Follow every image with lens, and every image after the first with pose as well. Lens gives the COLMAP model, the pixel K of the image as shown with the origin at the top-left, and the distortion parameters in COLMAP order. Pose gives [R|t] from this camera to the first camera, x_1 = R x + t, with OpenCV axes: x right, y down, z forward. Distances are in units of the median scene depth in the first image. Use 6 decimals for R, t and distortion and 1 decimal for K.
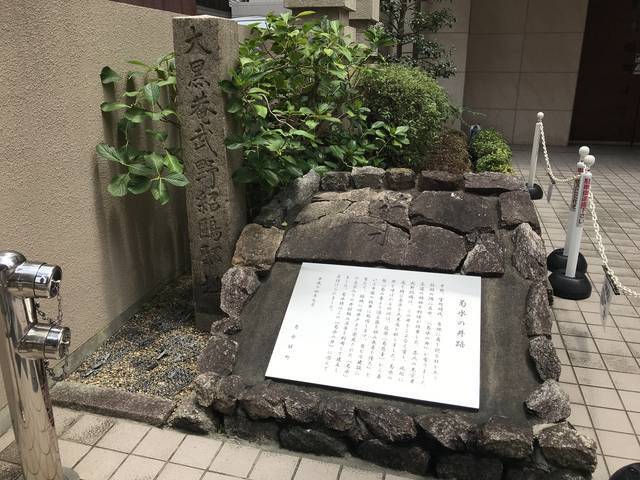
lens RADIAL K [[516.6, 0, 319.5], [0, 516.6, 221.8], [0, 0, 1]] dist [0.045461, -0.066577]
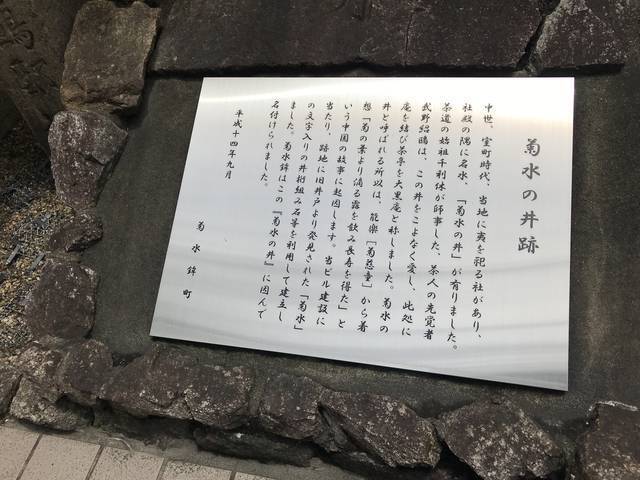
lens RADIAL K [[516.6, 0, 319.5], [0, 516.6, 221.8], [0, 0, 1]] dist [0.045461, -0.066577]
pose [[0.992673, -0.109929, -0.050168, 0.101151], [0.120301, 0.860086, 0.495762, -0.042431], [-0.011350, -0.498165, 0.867008, 0.569013]]
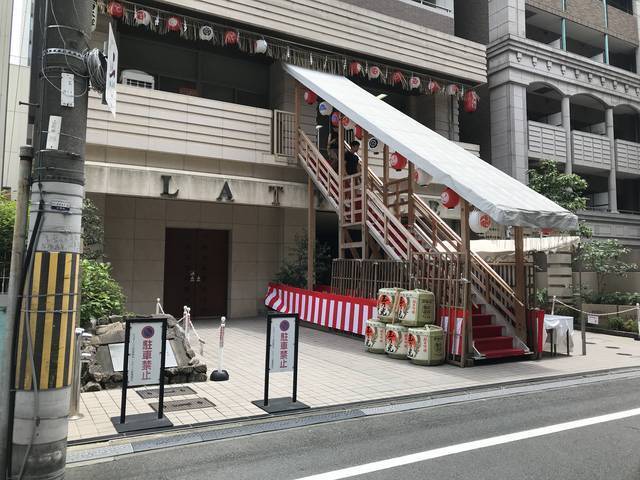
lens RADIAL K [[516.6, 0, 319.5], [0, 516.6, 221.8], [0, 0, 1]] dist [0.045461, -0.066577]
pose [[0.696867, 0.083418, 0.712333, -1.539288], [0.196762, 0.932867, -0.301735, 0.632067], [-0.689682, 0.350429, 0.633671, -2.172305]]
